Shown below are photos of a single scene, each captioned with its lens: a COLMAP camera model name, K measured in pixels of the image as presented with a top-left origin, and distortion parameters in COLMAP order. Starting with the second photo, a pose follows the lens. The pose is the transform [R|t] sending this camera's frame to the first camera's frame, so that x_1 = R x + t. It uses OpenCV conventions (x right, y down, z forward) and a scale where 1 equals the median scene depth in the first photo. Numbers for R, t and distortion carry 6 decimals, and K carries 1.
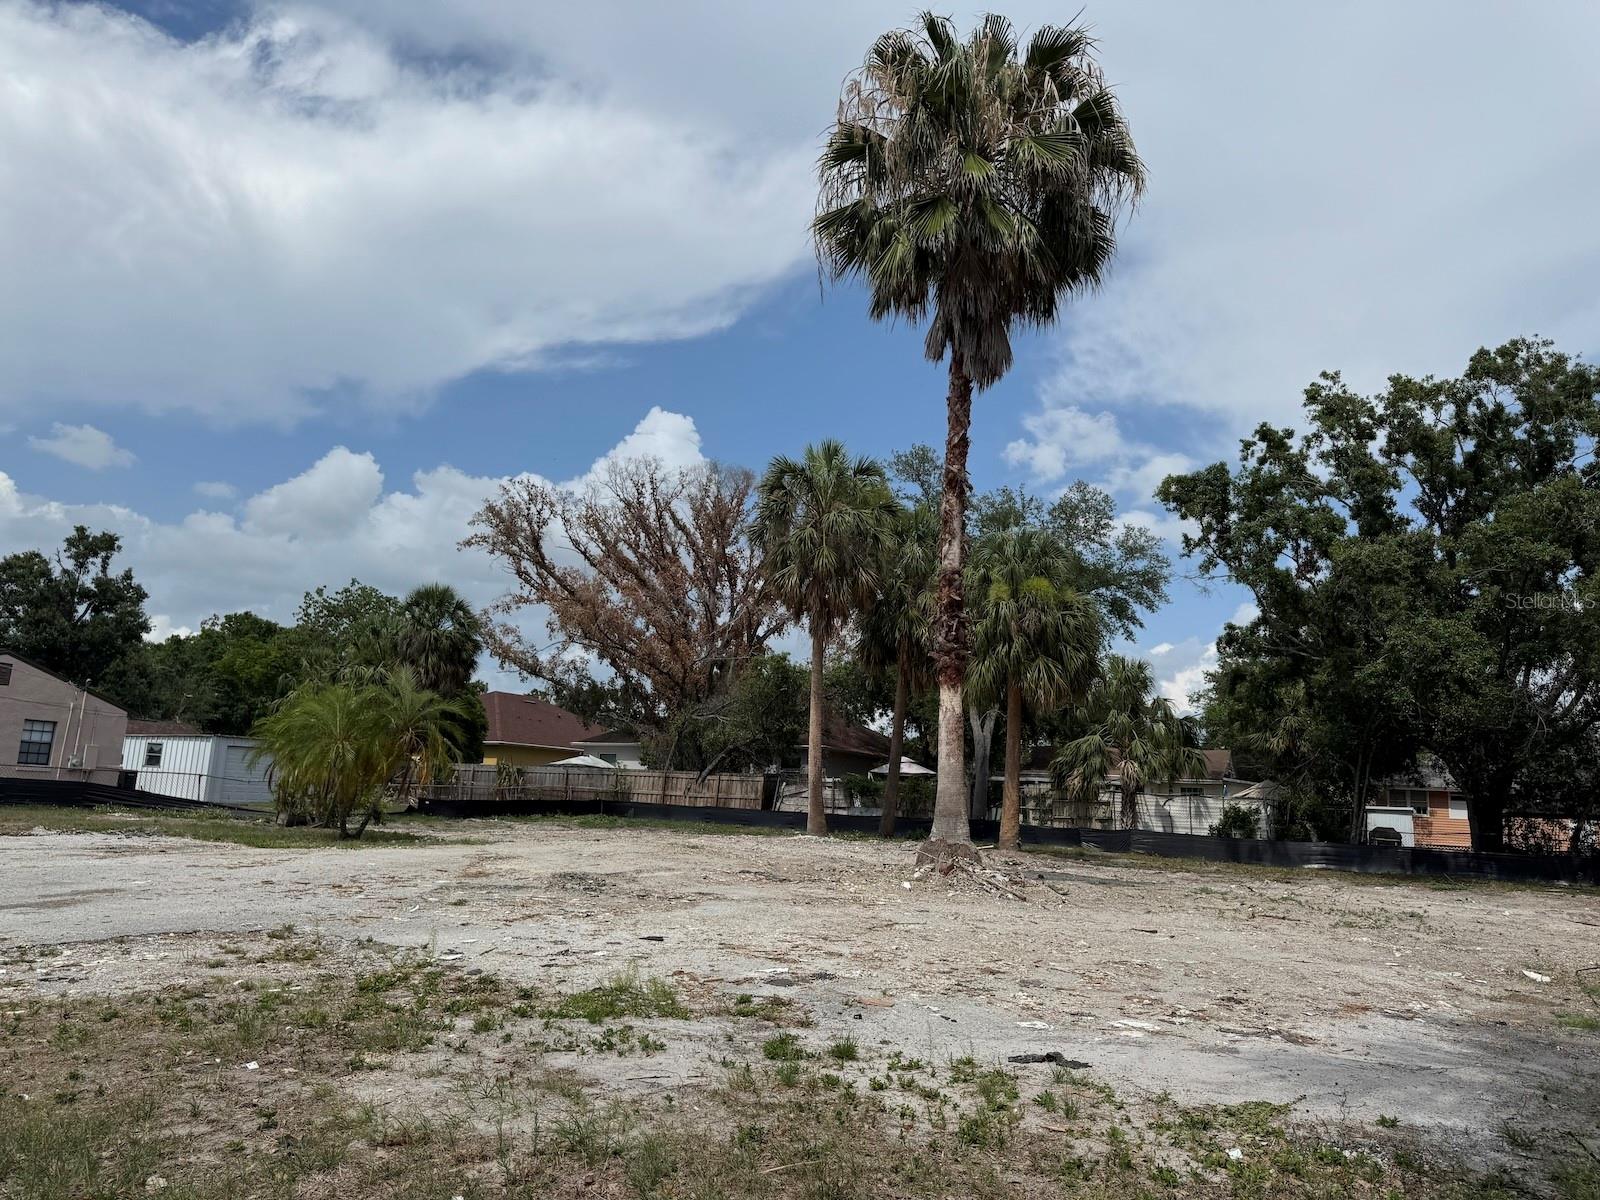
lens RADIAL K [[1115.6, 0, 811.1], [0, 1115.6, 590.6], [0, 0, 1]] dist [0.065399, -0.070065]
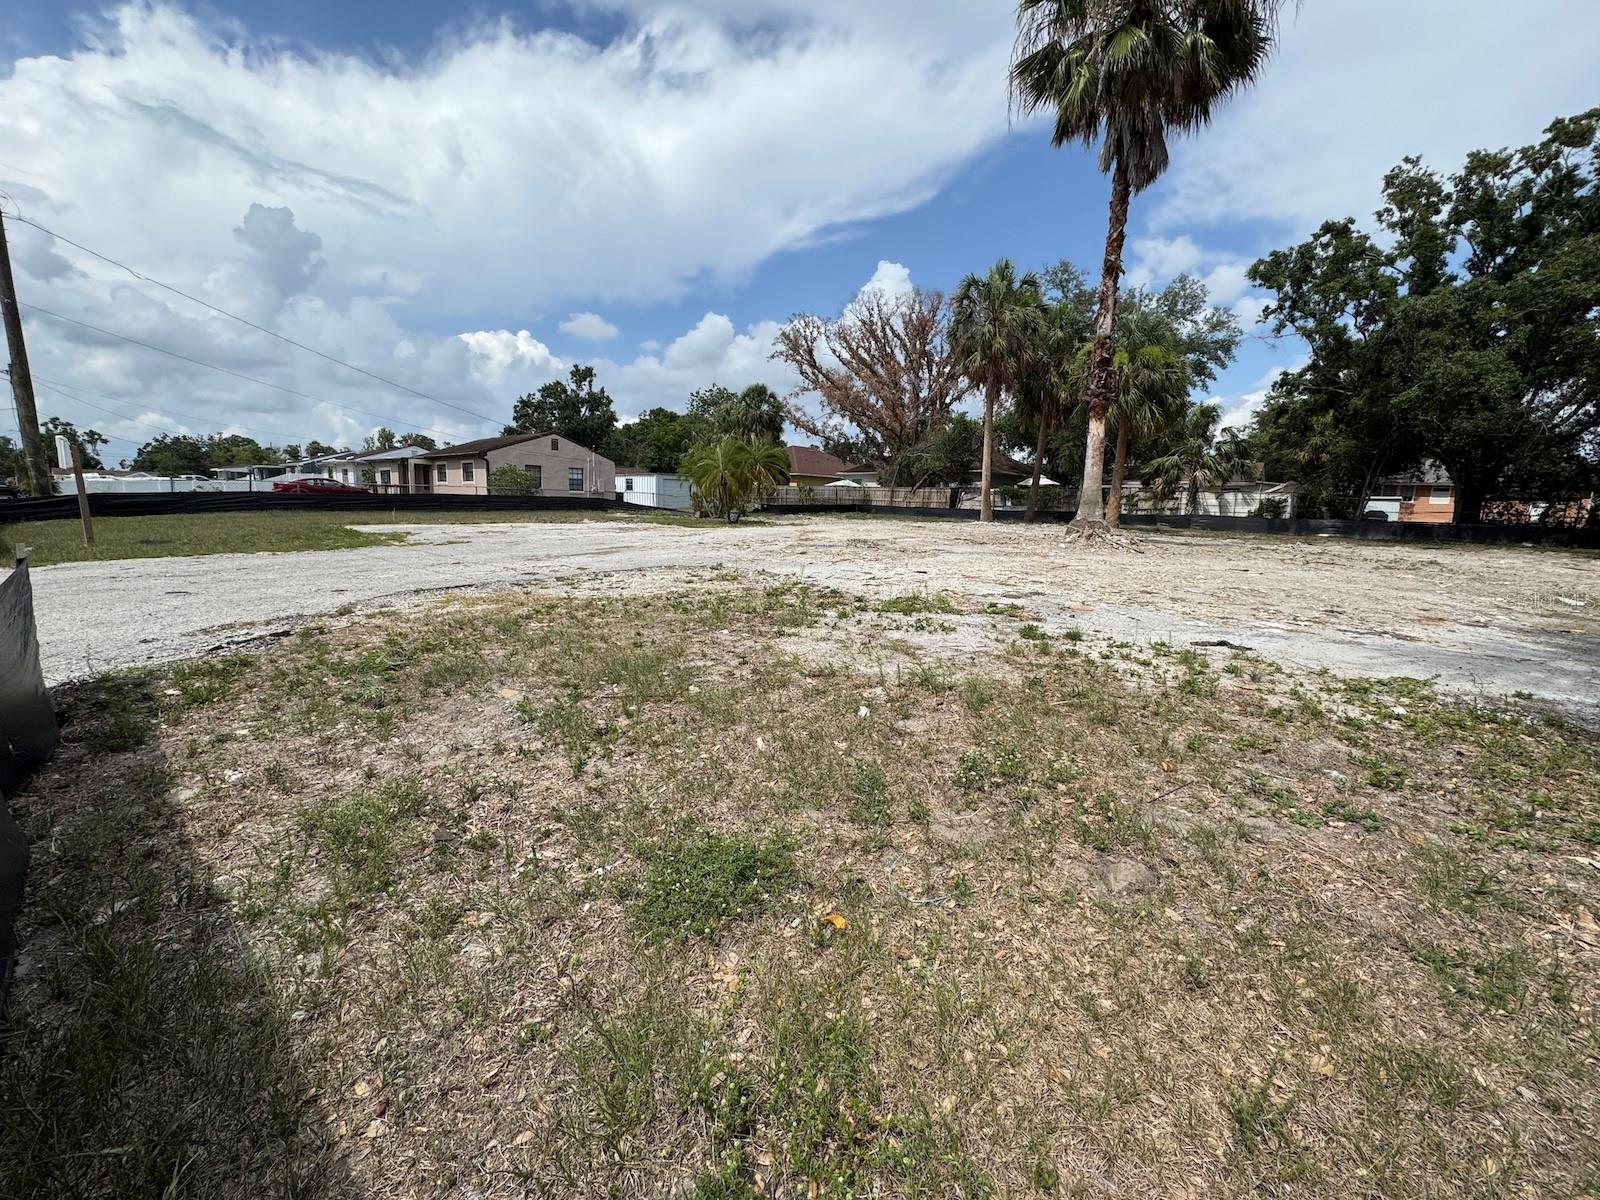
lens RADIAL K [[636.7, 0, 801.3], [0, 636.7, 594.5], [0, 0, 1]] dist [-0.003848, 0.000506]
pose [[0.966547, 0.015304, -0.256034, -0.016057], [0.066841, 0.948698, 0.309036, 0.008014], [0.247628, -0.315812, 0.915938, 0.016415]]
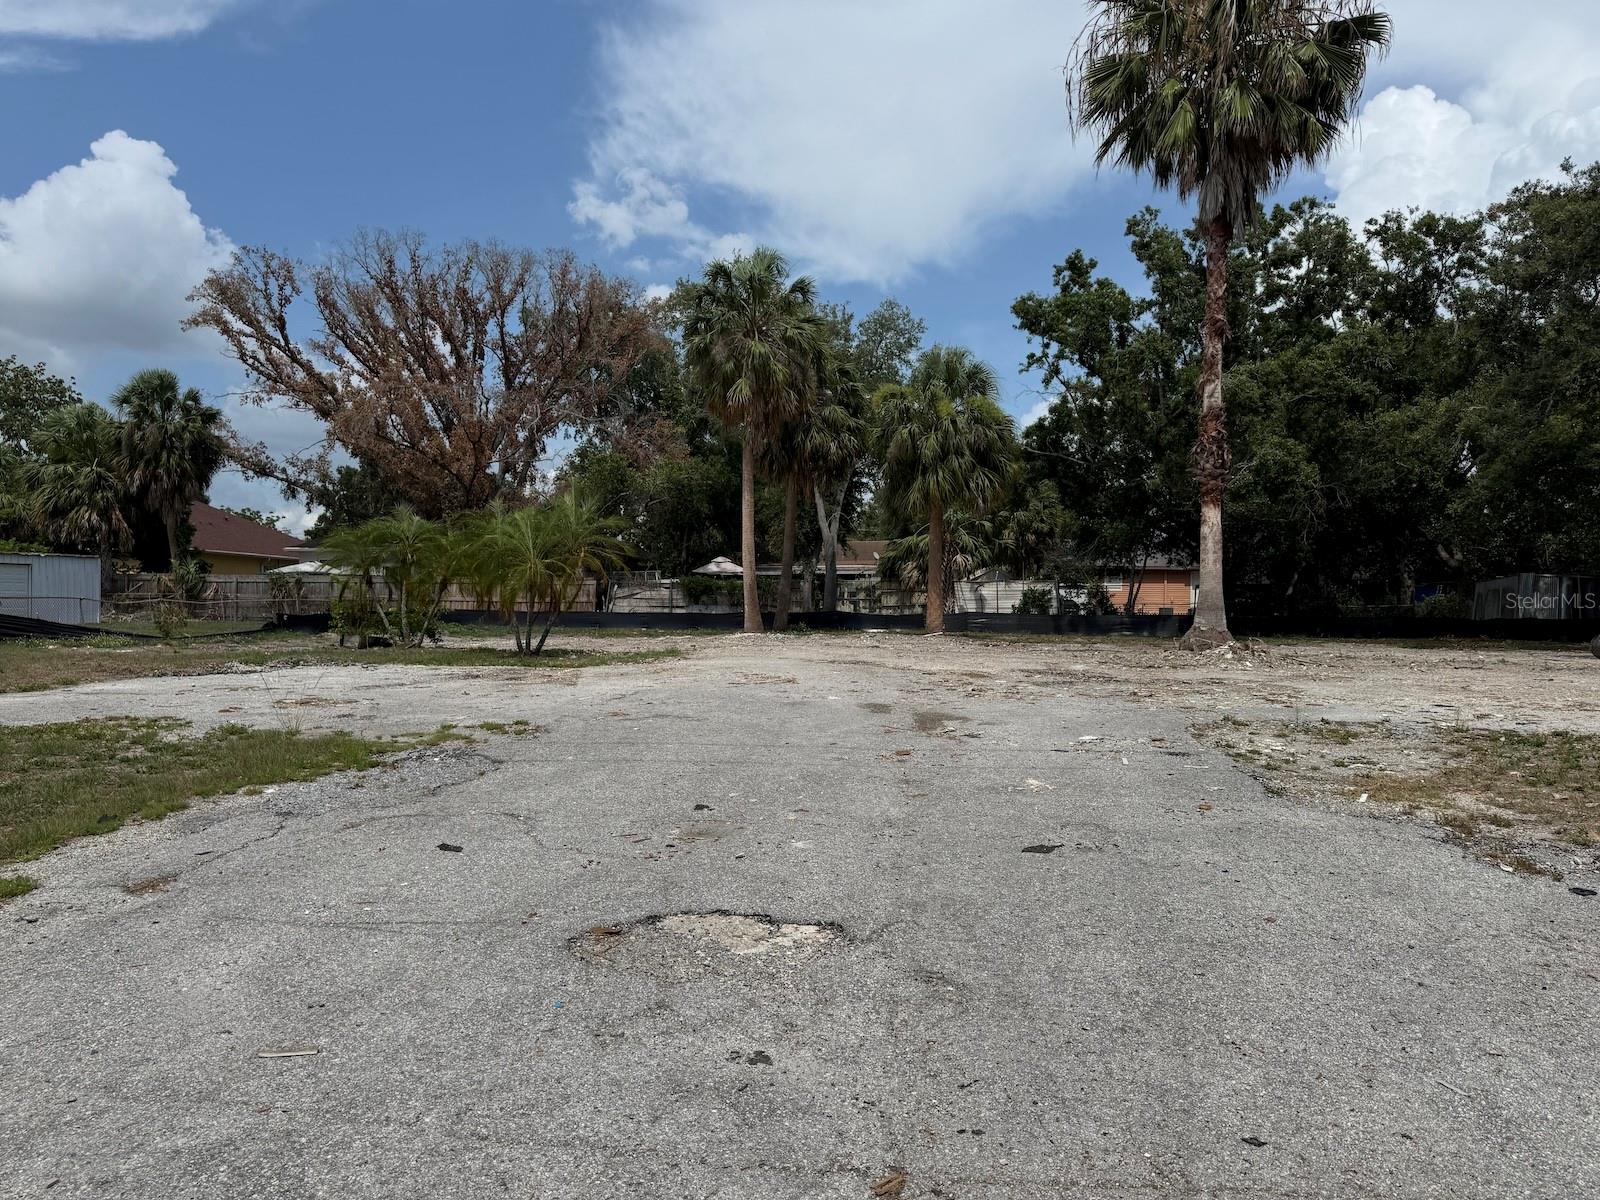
lens RADIAL K [[1115.6, 0, 799.4], [0, 1115.6, 606.6], [0, 0, 1]] dist [0.065399, -0.070065]
pose [[0.930812, -0.043529, 0.362896, -0.320791], [-0.029098, 0.980906, 0.192294, -0.012302], [-0.364337, -0.189550, 0.911773, 0.009262]]
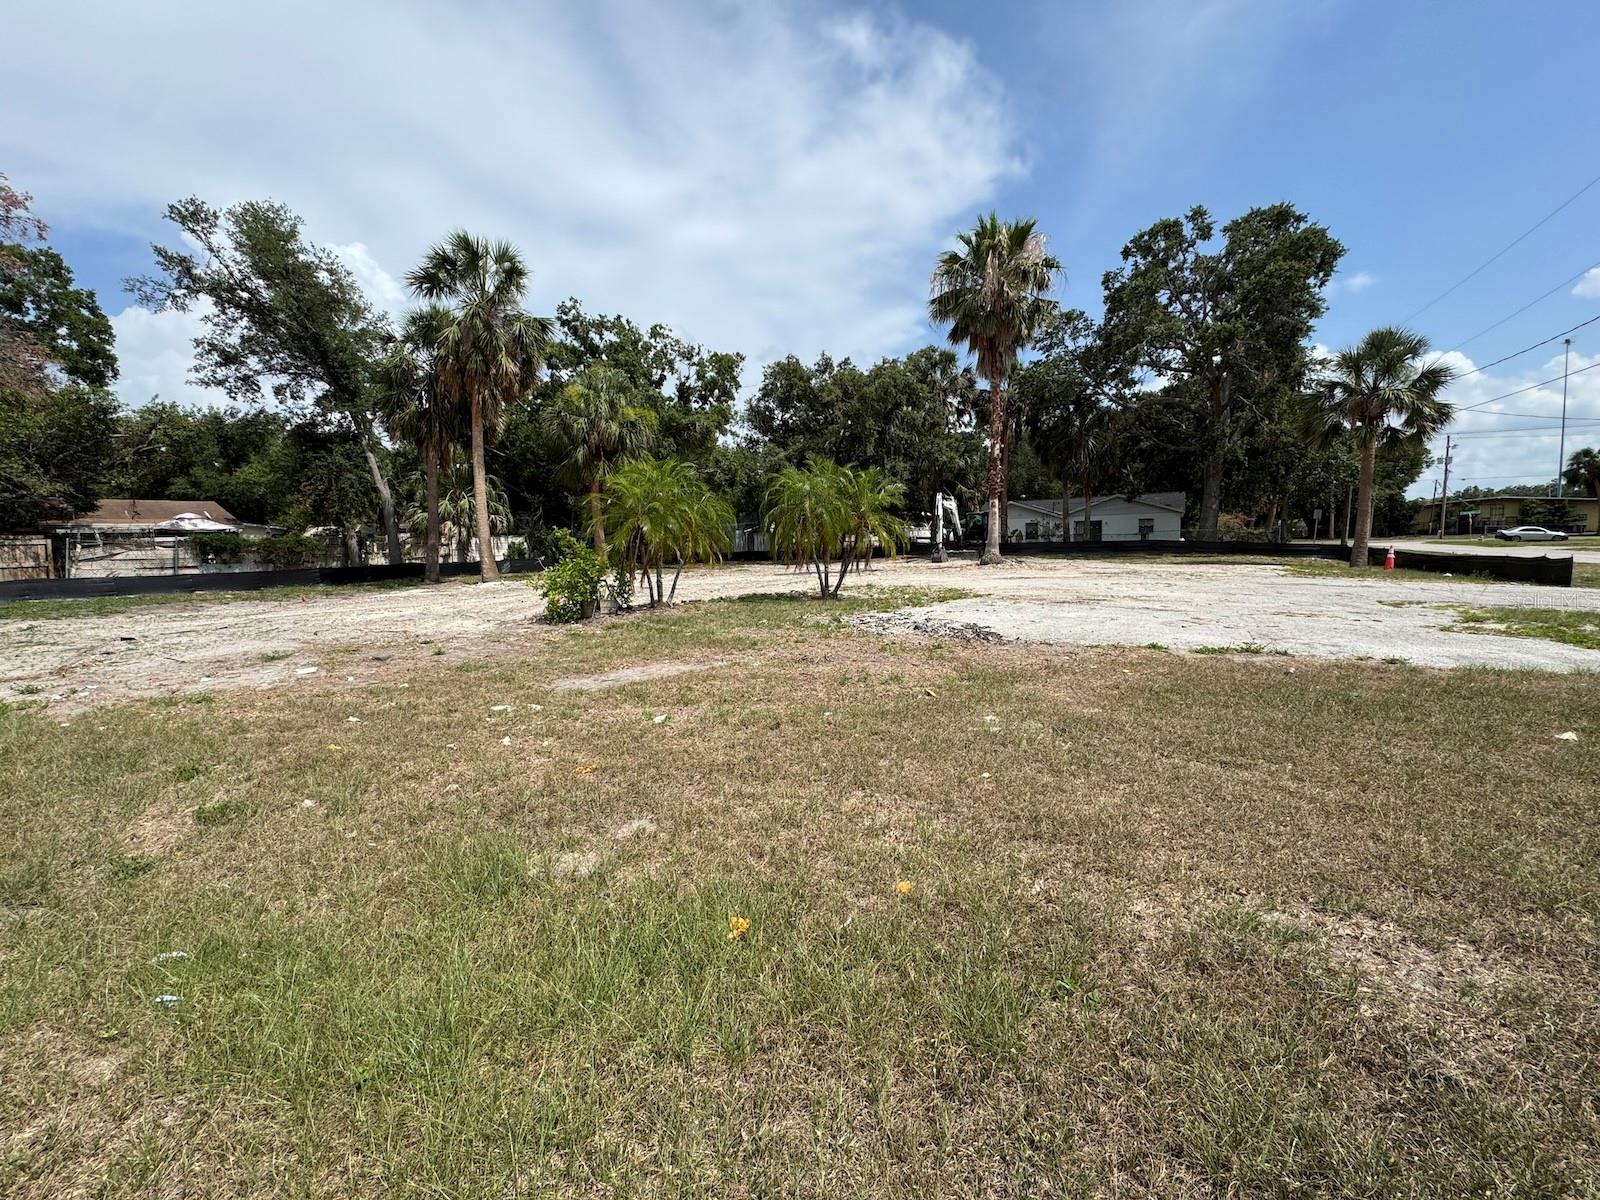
lens RADIAL K [[636.7, 0, 797.9], [0, 636.7, 599.1], [0, 0, 1]] dist [-0.003848, 0.000506]
pose [[0.053181, -0.137524, 0.989070, -0.631167], [-0.159529, 0.976580, 0.144365, 0.077791], [-0.985760, -0.165463, 0.029997, 0.604200]]
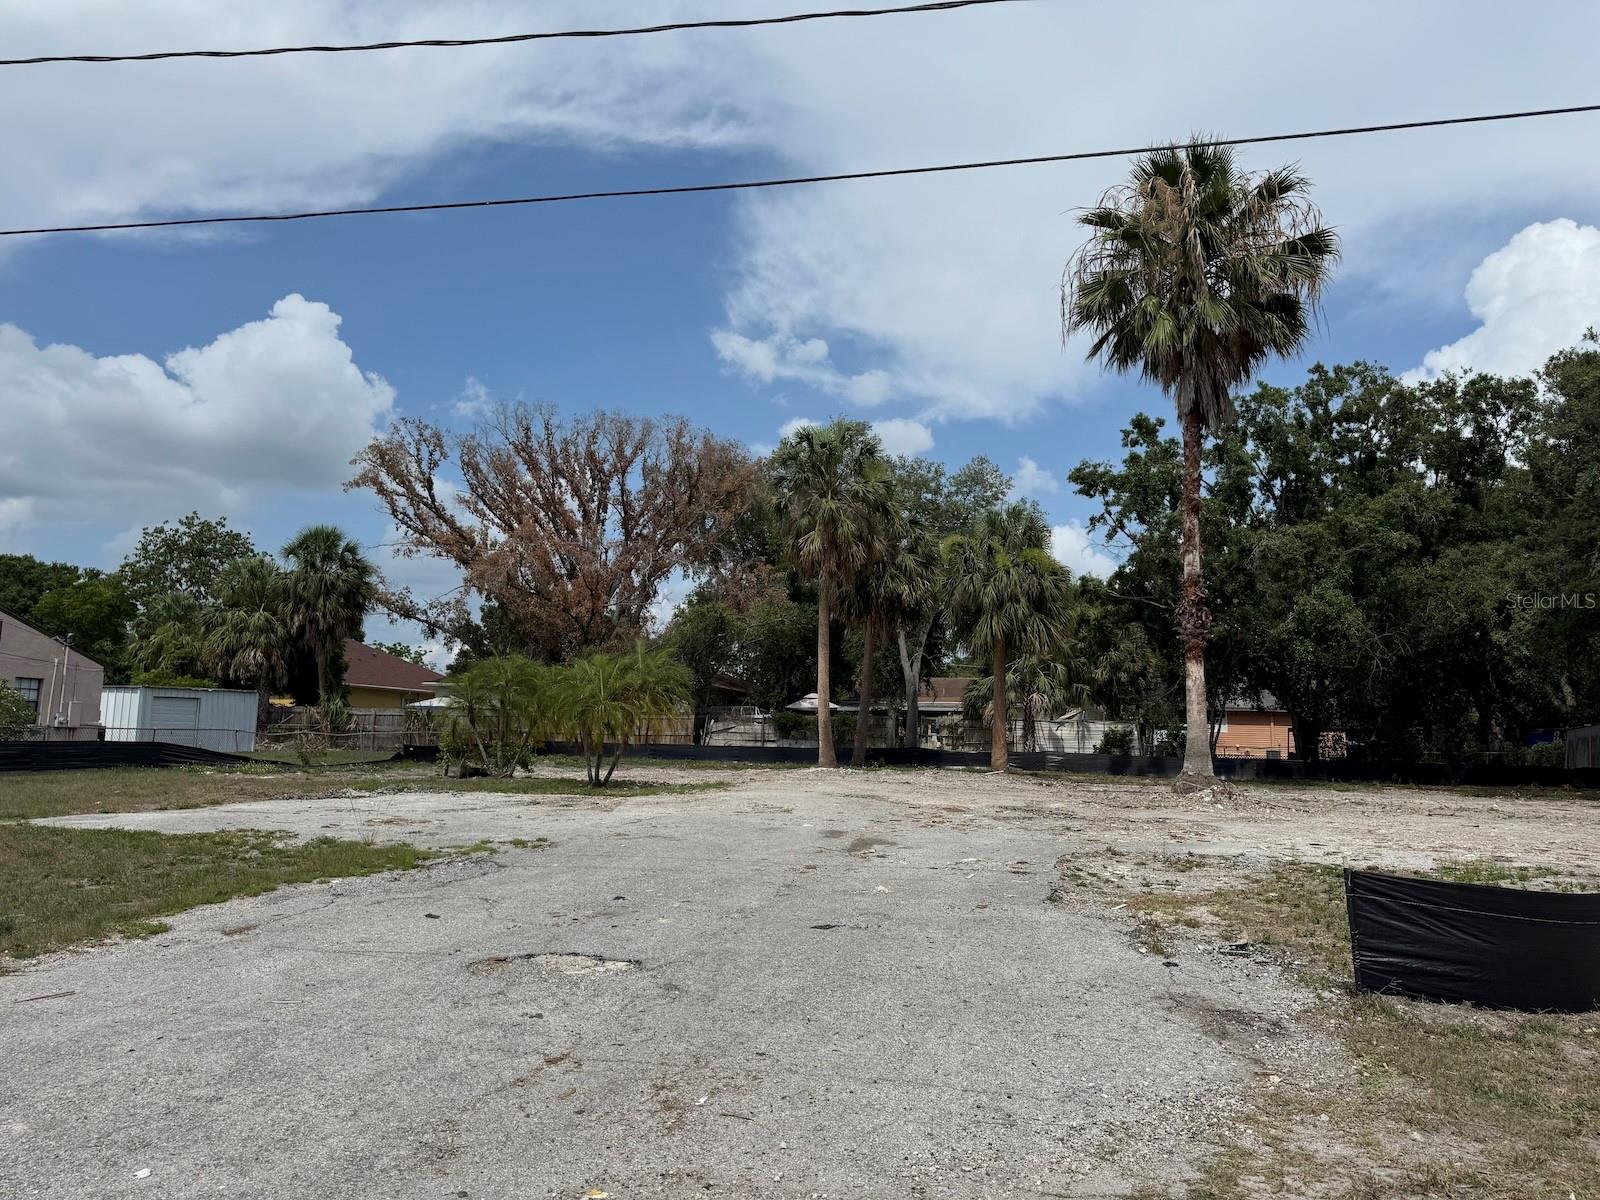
lens RADIAL K [[1115.6, 0, 811.3], [0, 1115.6, 604.5], [0, 0, 1]] dist [0.065399, -0.070065]
pose [[0.963856, 0.000848, 0.266421, -0.296858], [-0.021835, 0.996882, 0.075822, -0.032247], [-0.265526, -0.078899, 0.960870, -0.079110]]
